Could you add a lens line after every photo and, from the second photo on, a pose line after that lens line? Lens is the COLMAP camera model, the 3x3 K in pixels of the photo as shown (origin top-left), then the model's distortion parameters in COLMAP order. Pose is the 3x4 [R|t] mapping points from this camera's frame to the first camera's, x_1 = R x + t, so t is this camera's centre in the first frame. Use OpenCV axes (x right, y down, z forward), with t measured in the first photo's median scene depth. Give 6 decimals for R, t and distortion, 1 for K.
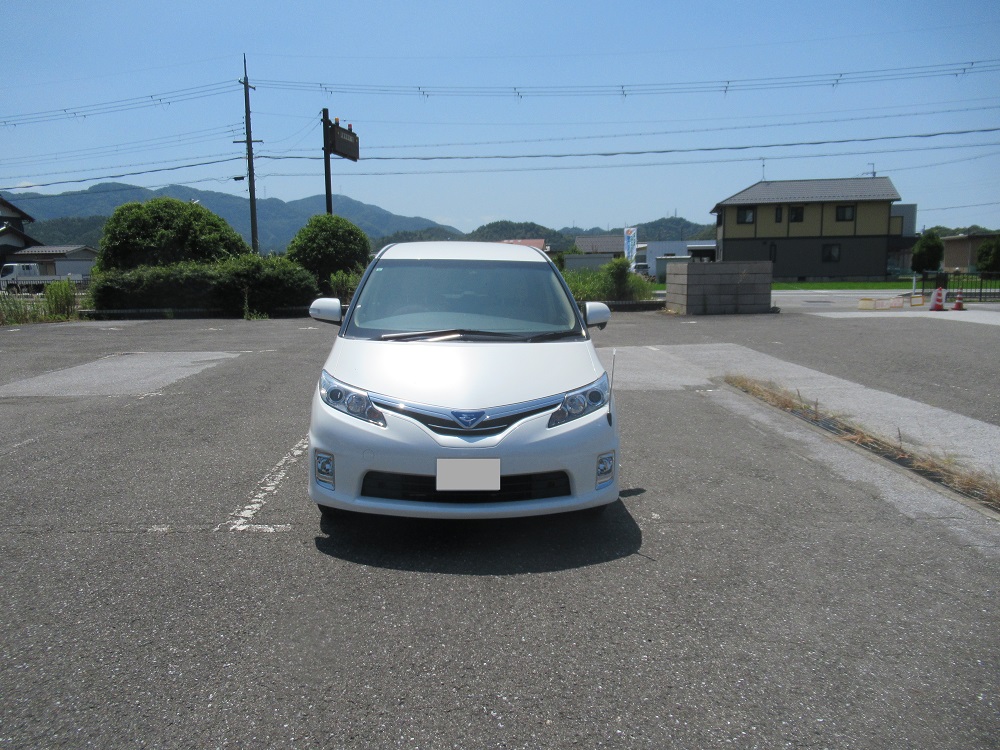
lens RADIAL K [[744.3, 0, 500.0], [0, 744.3, 375.0], [0, 0, 1]] dist [-0.006205, -0.003201]
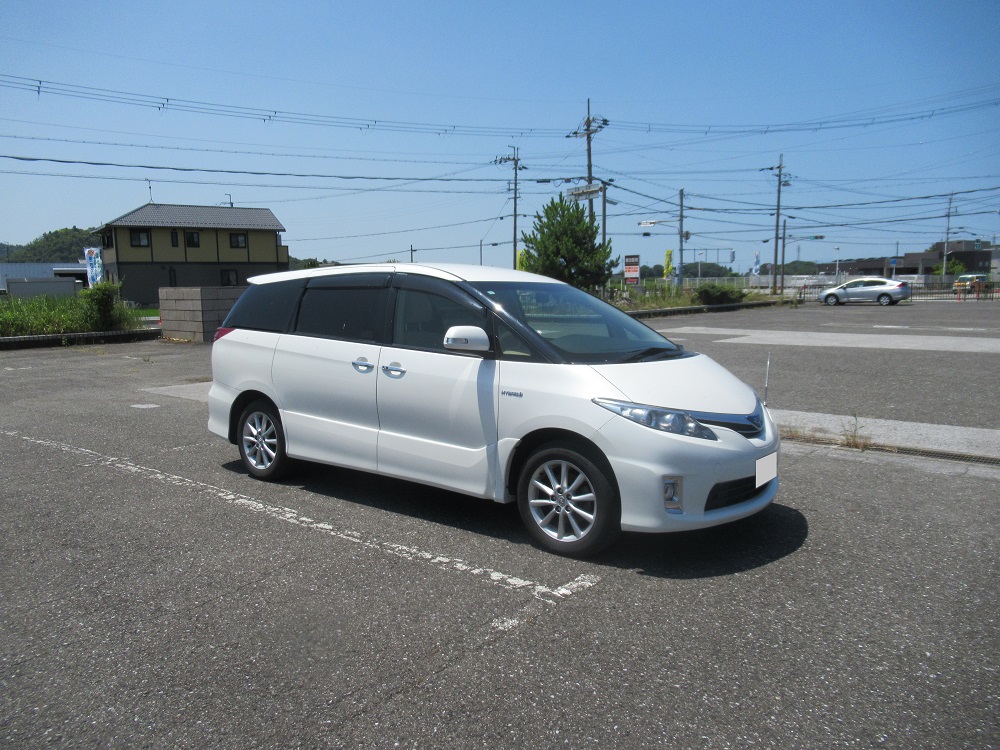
lens RADIAL K [[744.3, 0, 500.0], [0, 744.3, 375.0], [0, 0, 1]] dist [-0.006205, -0.003201]
pose [[0.669438, -0.087070, 0.737748, -0.148750], [0.111650, 0.993619, 0.015956, -0.009553], [-0.734430, 0.071689, 0.674888, 0.067527]]
